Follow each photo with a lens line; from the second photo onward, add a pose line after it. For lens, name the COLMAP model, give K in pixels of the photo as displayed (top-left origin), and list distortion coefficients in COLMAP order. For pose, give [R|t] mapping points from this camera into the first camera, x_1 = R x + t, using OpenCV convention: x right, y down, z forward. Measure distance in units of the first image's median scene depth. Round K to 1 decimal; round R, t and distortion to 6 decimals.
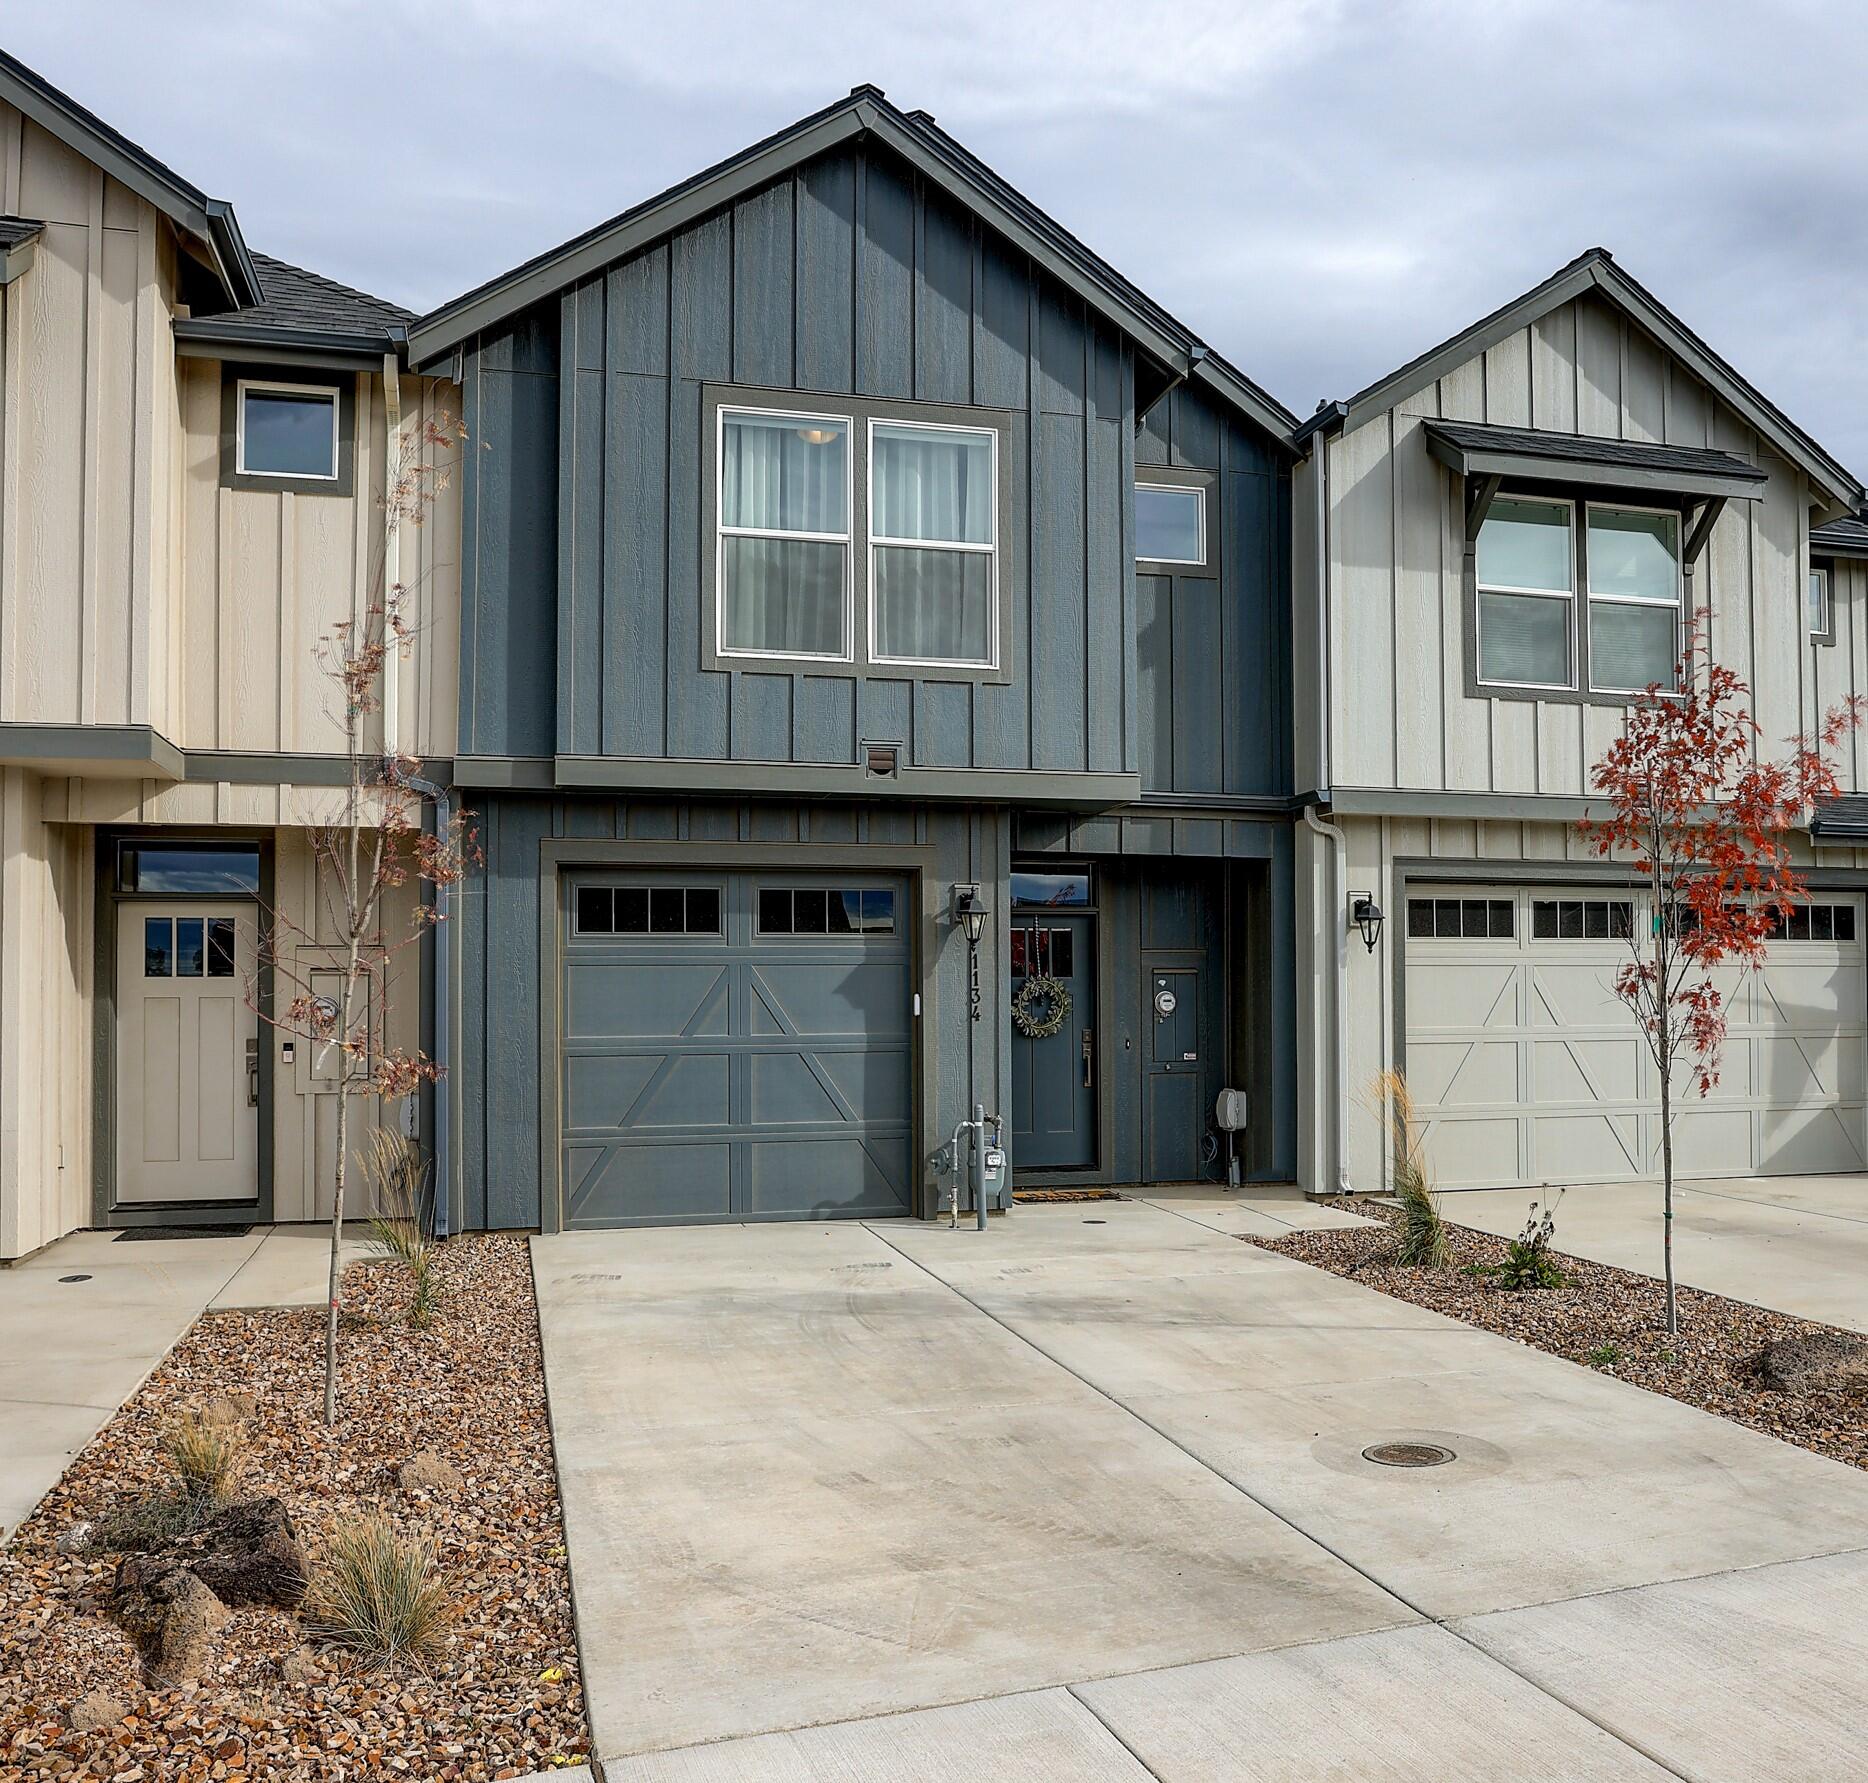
lens RADIAL K [[1742.3, 0, 1075.9], [0, 1742.3, 954.2], [0, 0, 1]] dist [-0.035737, 0.000000]
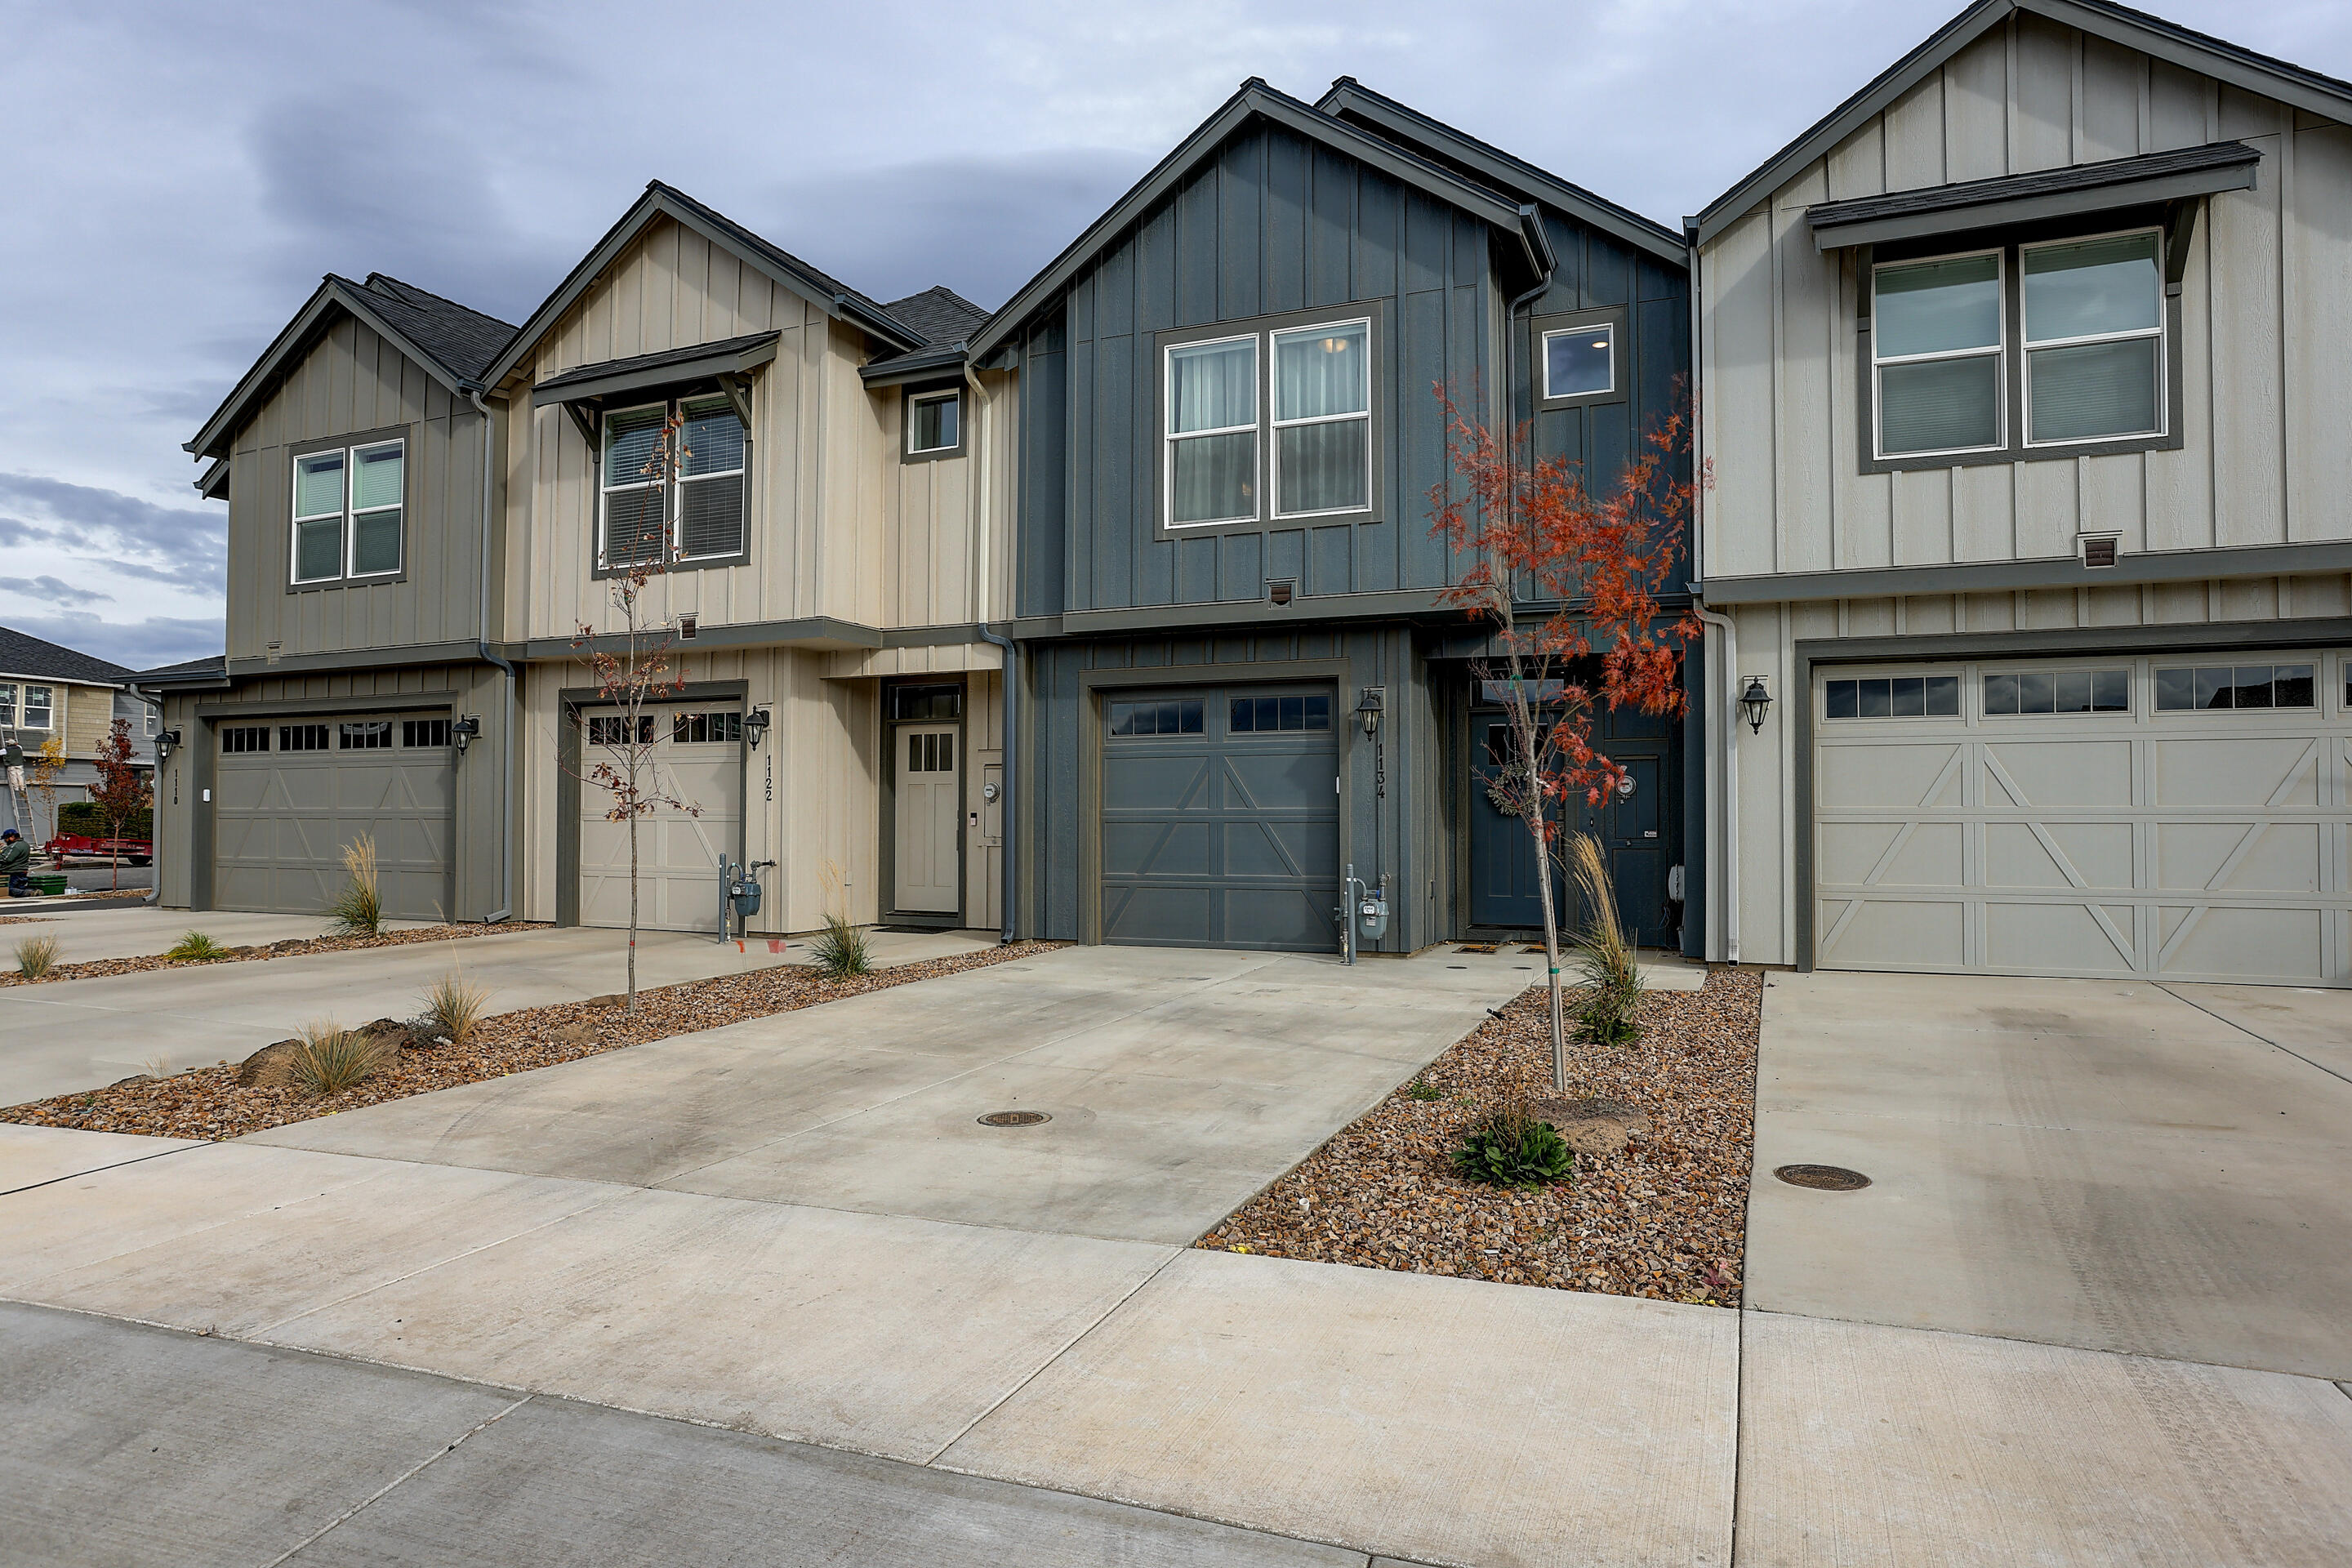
lens RADIAL K [[1381.0, 0, 1197.7], [0, 1381.0, 779.2], [0, 0, 1]] dist [-0.051796, 0.030006]
pose [[0.764220, -0.011571, -0.644852, 0.493425], [0.012990, 0.999912, -0.002547, 0.026707], [0.644825, -0.006431, 0.764303, 0.178533]]
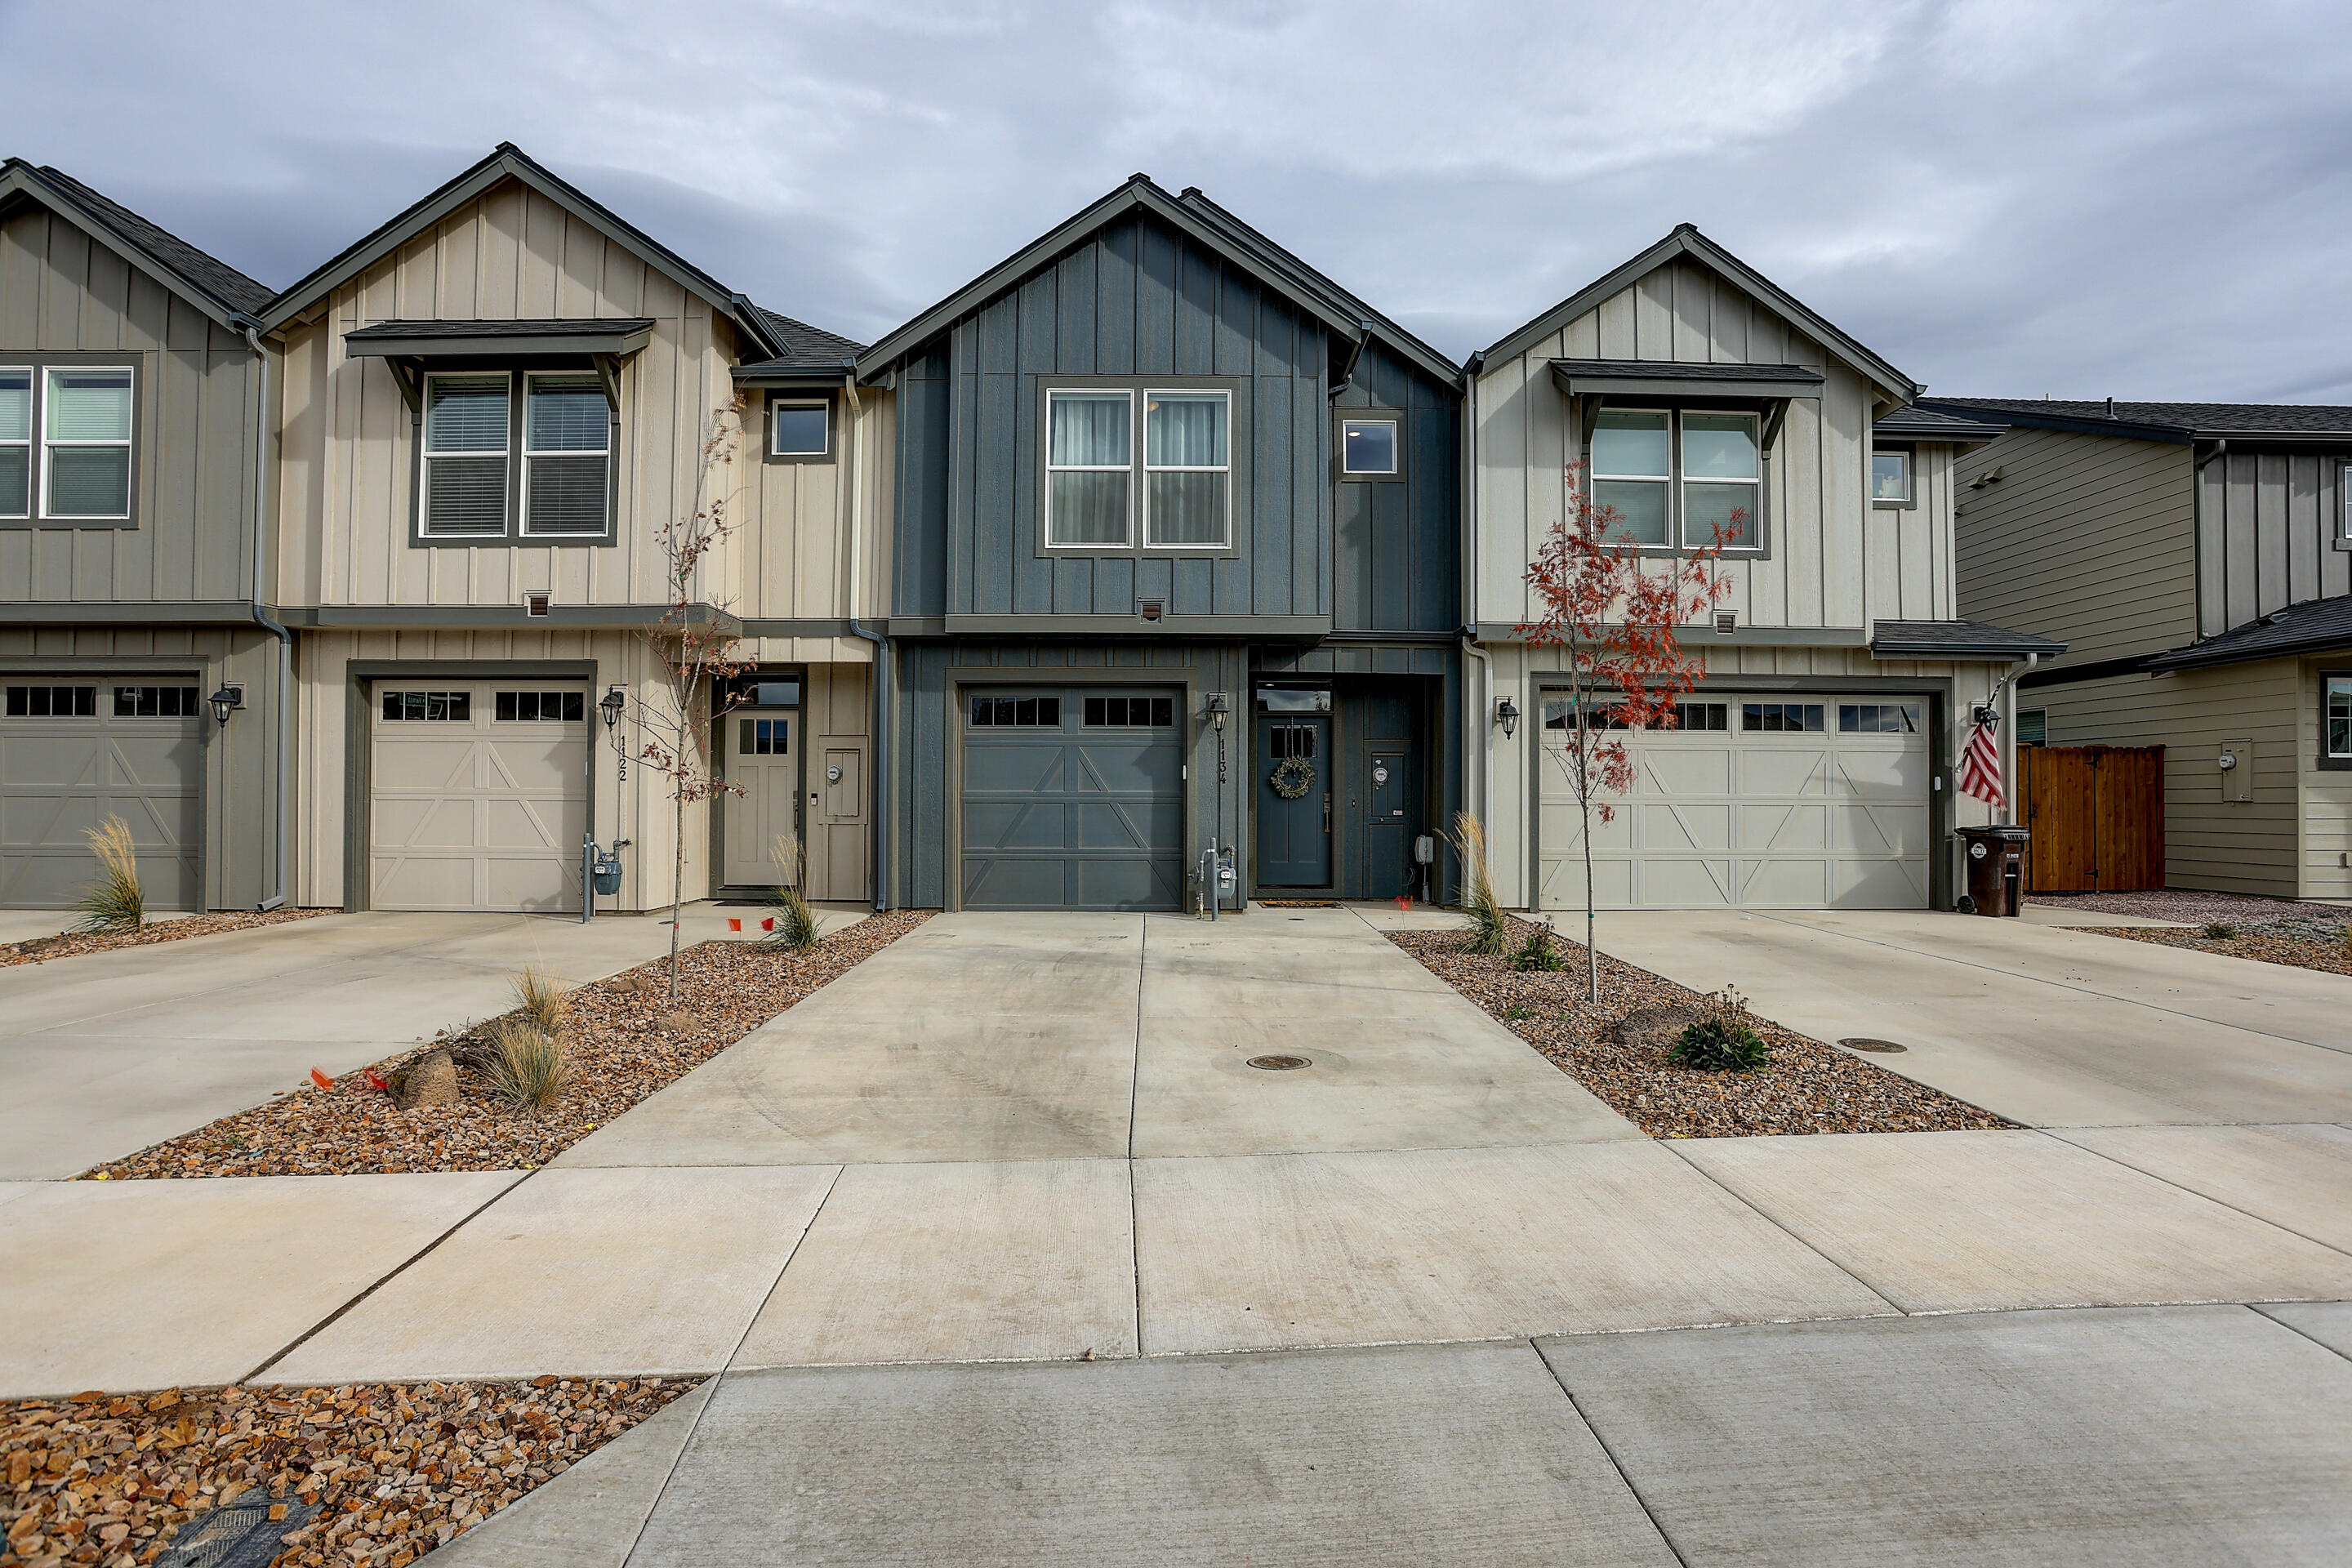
lens RADIAL K [[1142.3, 0, 1195.5], [0, 1142.3, 781.0], [0, 0, 1]] dist [-0.064354, 0.021168]
pose [[0.959901, 0.005530, -0.280284, 0.205908], [-0.002064, 0.999918, 0.012660, 0.024338], [0.280331, -0.011574, 0.959834, 0.046089]]
